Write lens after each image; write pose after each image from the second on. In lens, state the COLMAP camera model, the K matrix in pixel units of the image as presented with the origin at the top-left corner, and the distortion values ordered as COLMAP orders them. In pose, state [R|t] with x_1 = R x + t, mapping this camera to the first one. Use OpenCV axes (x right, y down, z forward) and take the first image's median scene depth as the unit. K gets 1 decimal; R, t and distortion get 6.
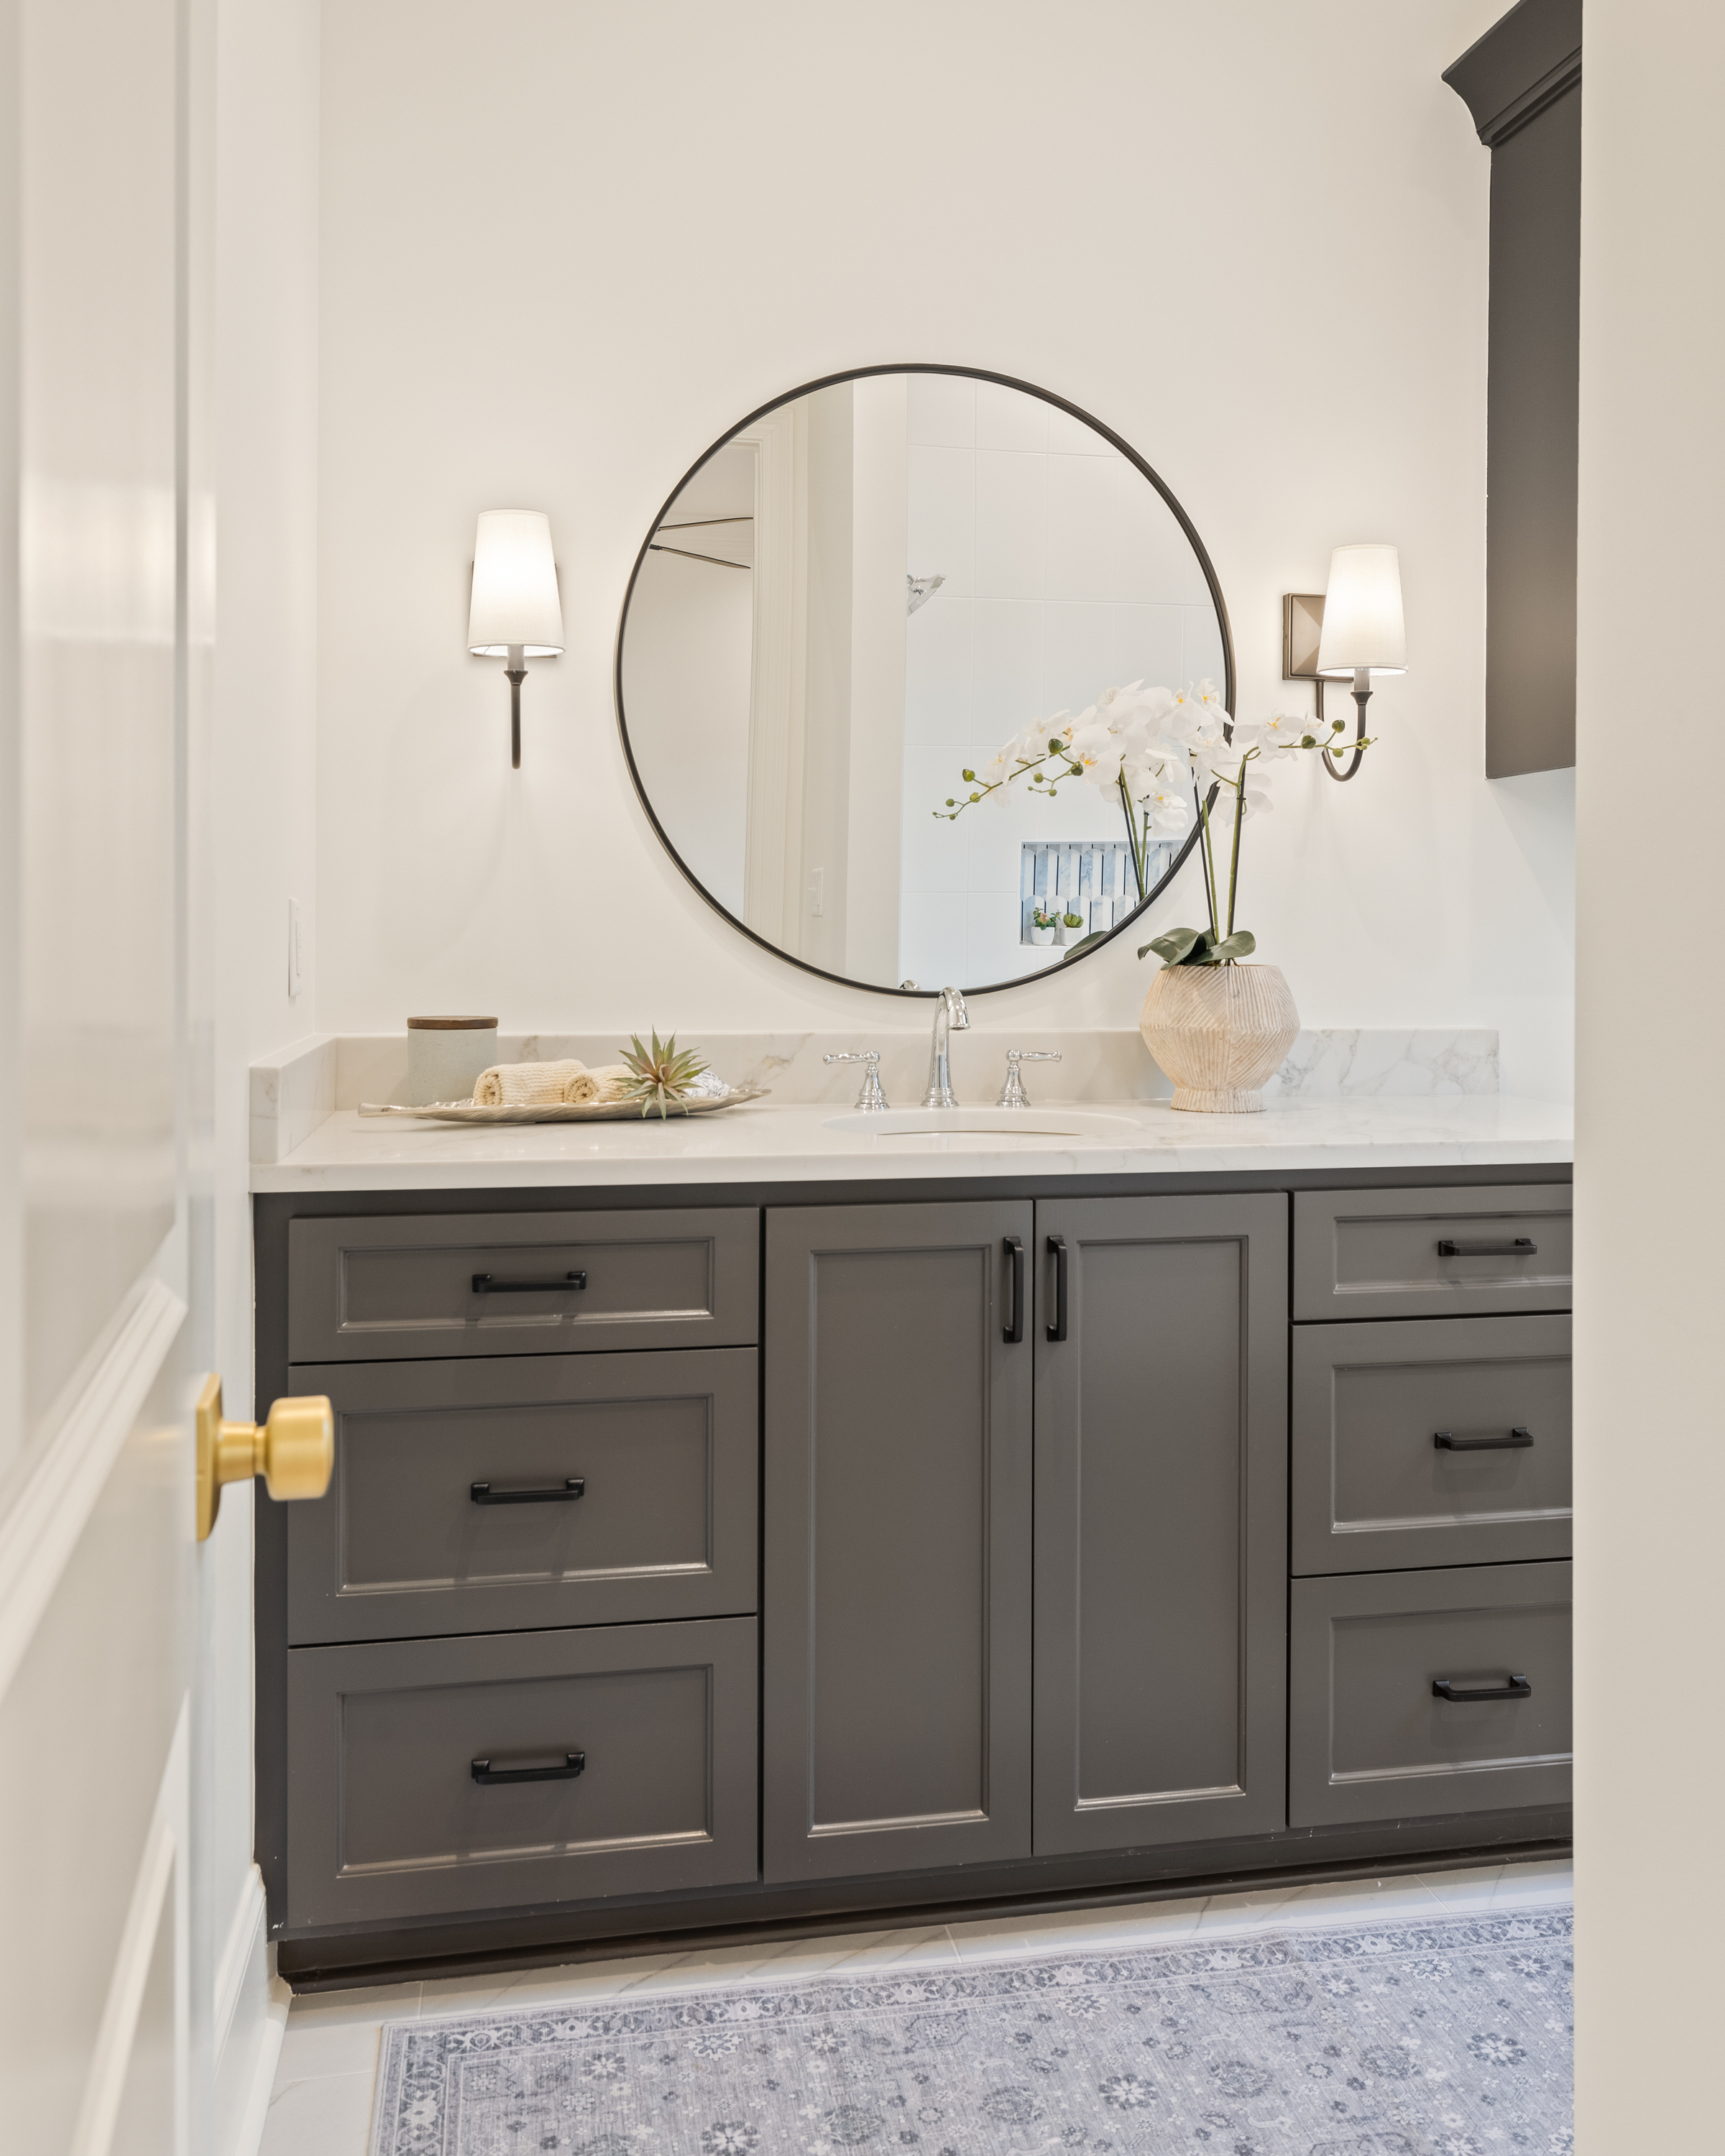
lens RADIAL K [[1728.3, 0, 862.5], [0, 1728.3, 942.3], [0, 0, 1]] dist [0.005840, 0.001560]
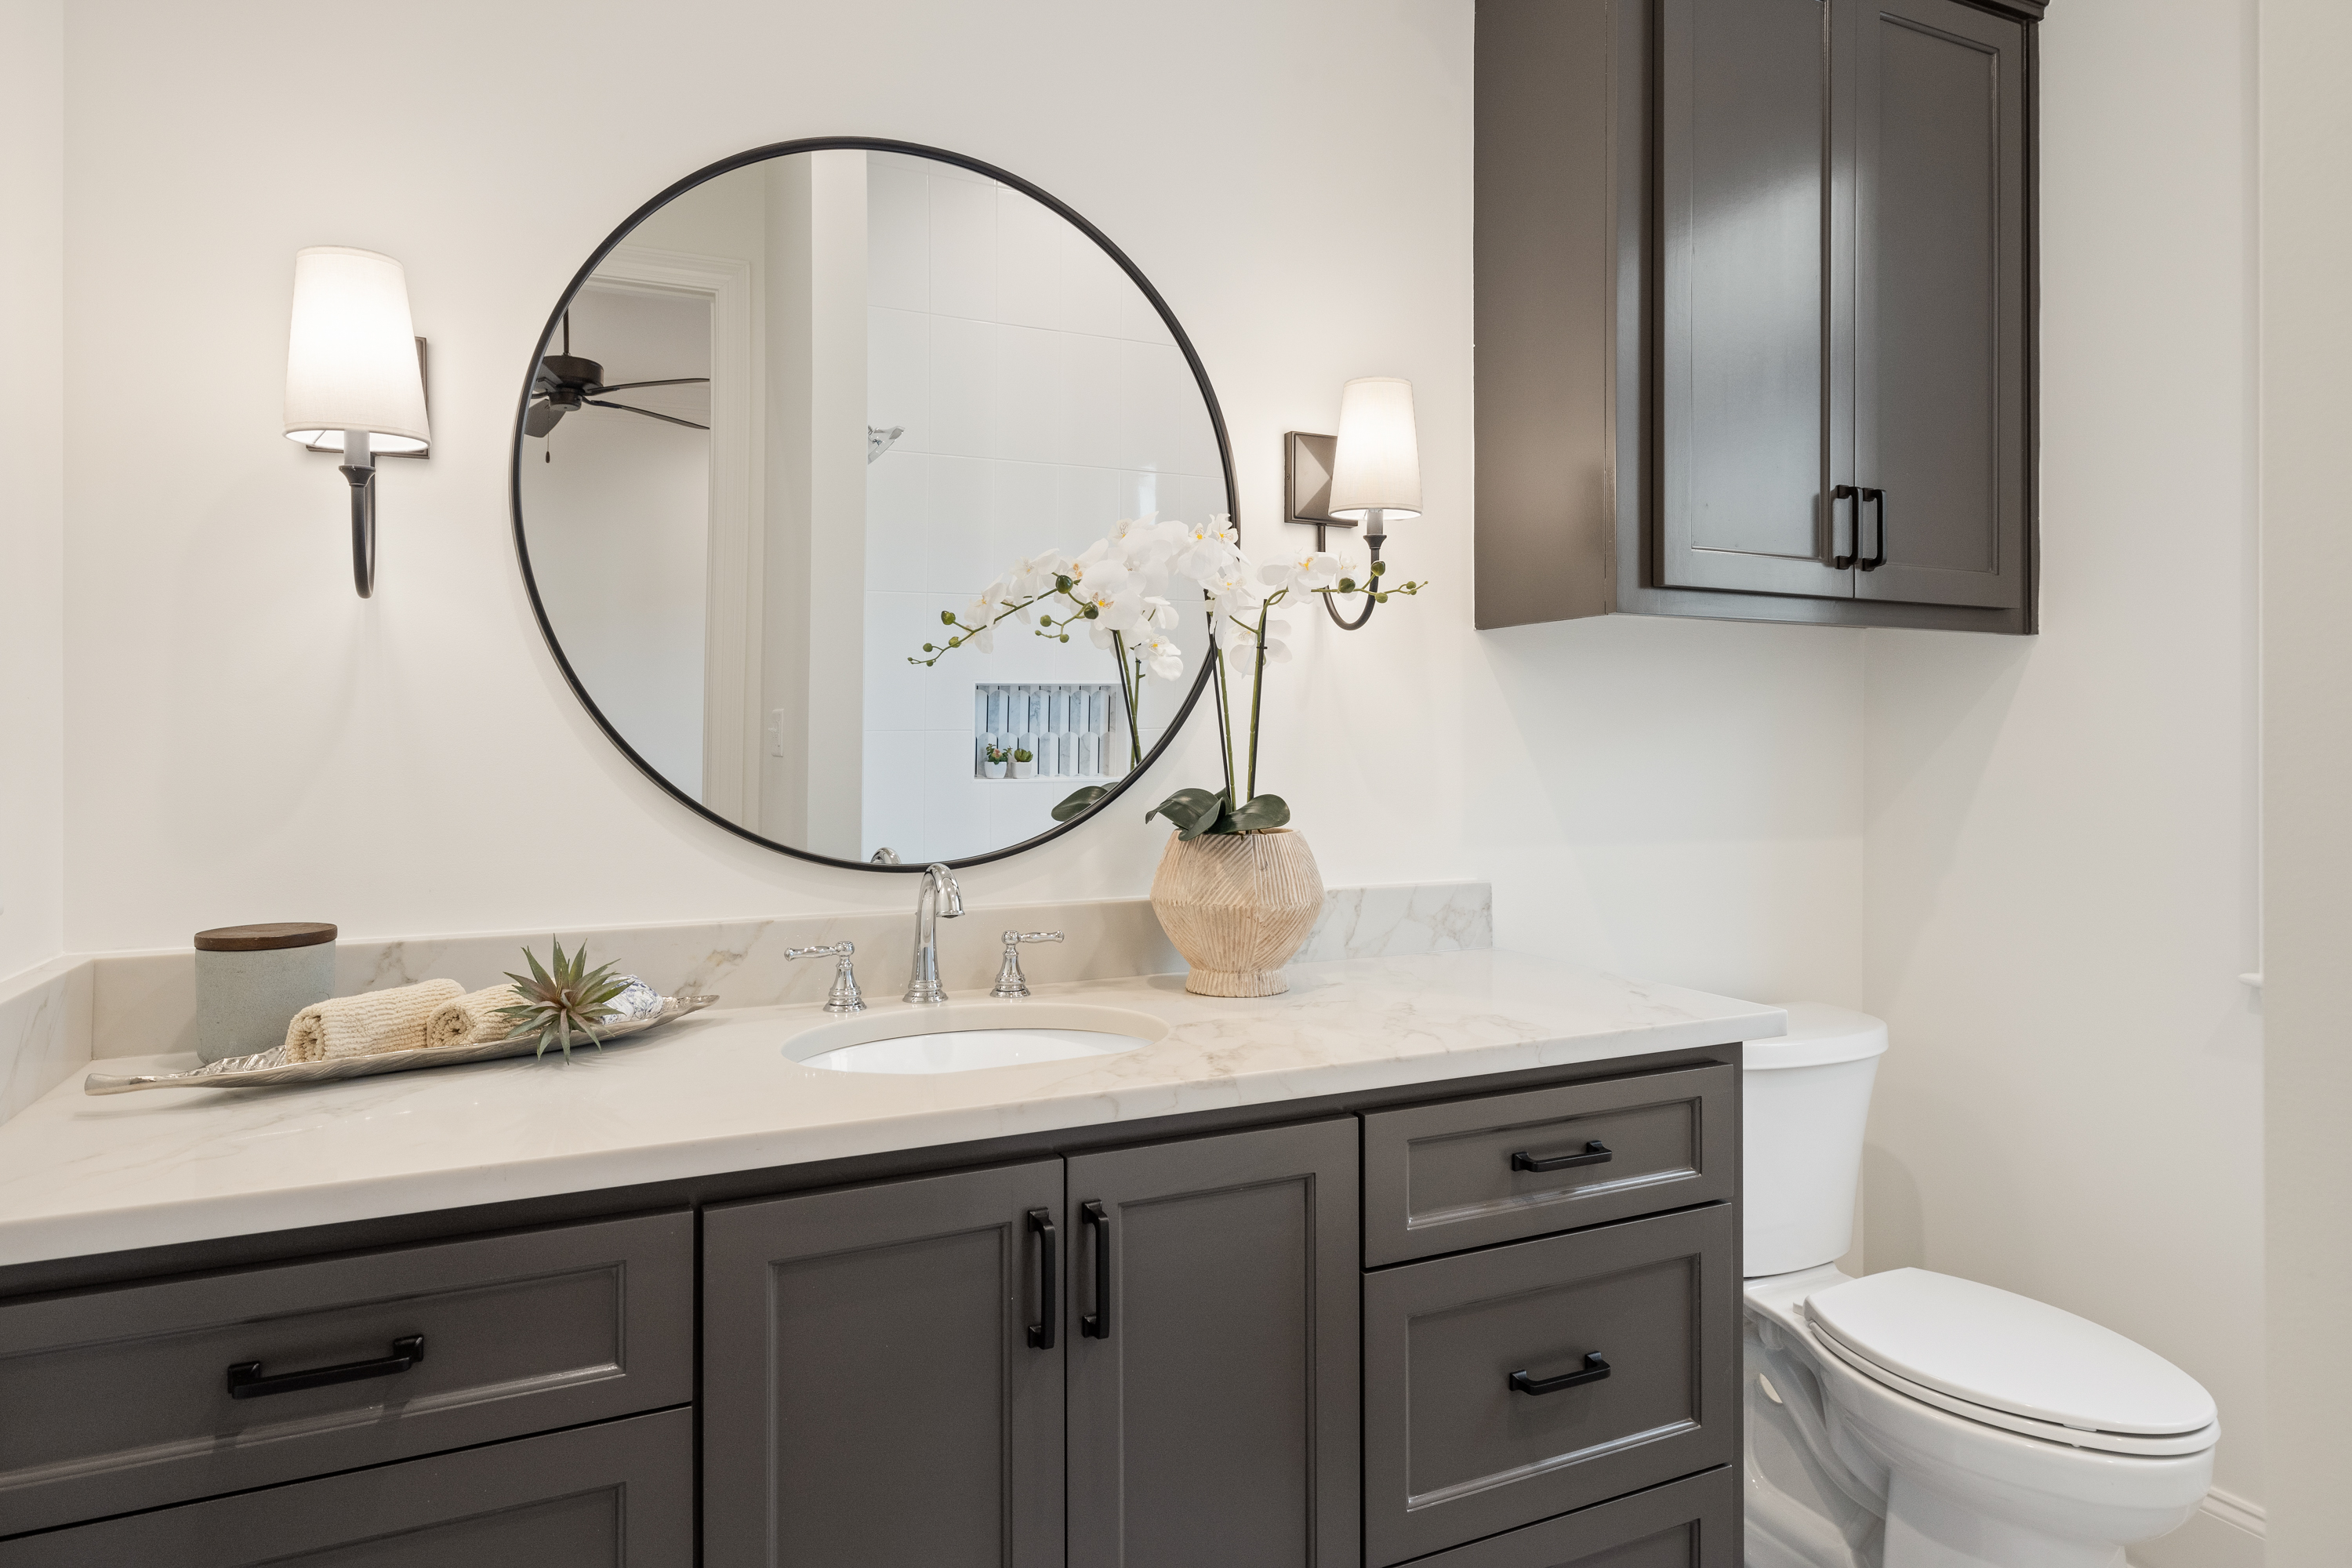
lens RADIAL K [[1349.1, 0, 1160.2], [0, 1349.1, 743.4], [0, 0, 1]] dist [0.005516, -0.000264]
pose [[0.969159, -0.006325, 0.246354, -0.007061], [0.008260, 0.999943, -0.006821, -0.028483], [-0.246297, 0.008645, 0.969156, 0.328245]]
